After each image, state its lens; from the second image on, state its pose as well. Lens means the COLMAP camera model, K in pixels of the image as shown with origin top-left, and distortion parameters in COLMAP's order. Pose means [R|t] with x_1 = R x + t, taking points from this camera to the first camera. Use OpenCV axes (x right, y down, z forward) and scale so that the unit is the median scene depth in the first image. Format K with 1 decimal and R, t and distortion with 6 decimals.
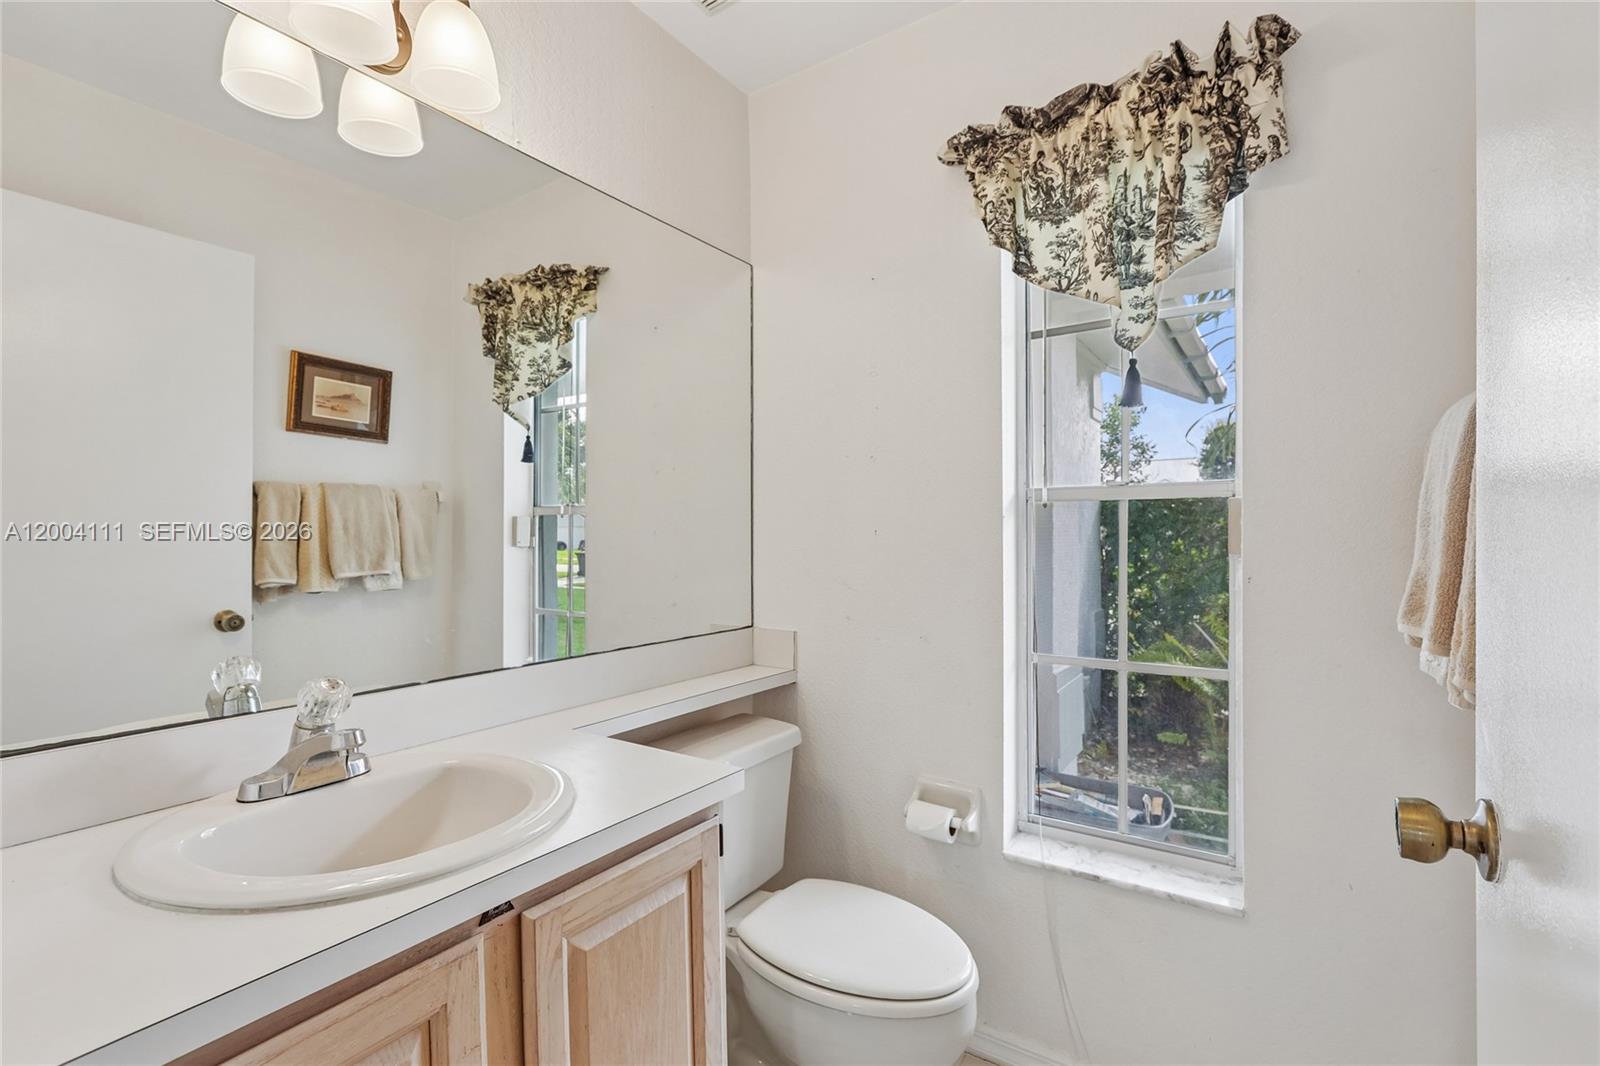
lens RADIAL K [[726.6, 0, 791.1], [0, 726.6, 539.1], [0, 0, 1]] dist [-0.003881, 0.002952]
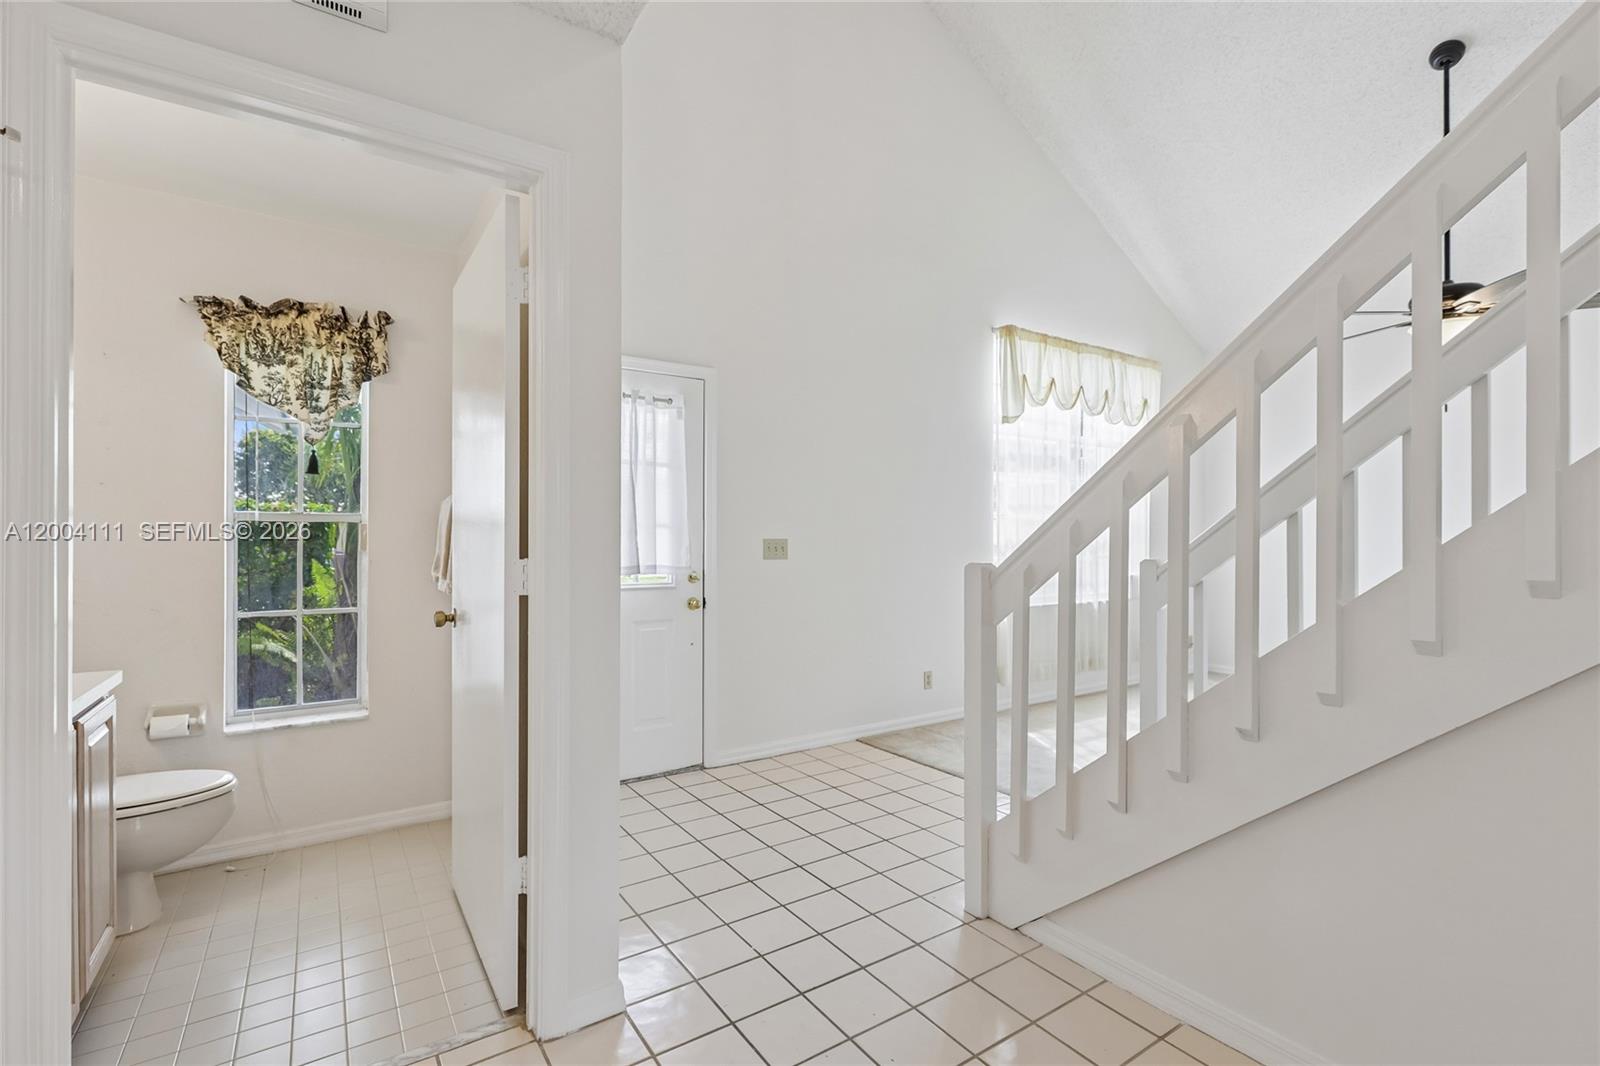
lens RADIAL K [[726.6, 0, 791.1], [0, 726.6, 539.1], [0, 0, 1]] dist [-0.003881, 0.002952]
pose [[0.382413, 0.011291, 0.923923, -0.831357], [0.000166, 0.999924, -0.012289, 0.013910], [-0.923992, 0.004853, 0.382382, -0.919705]]
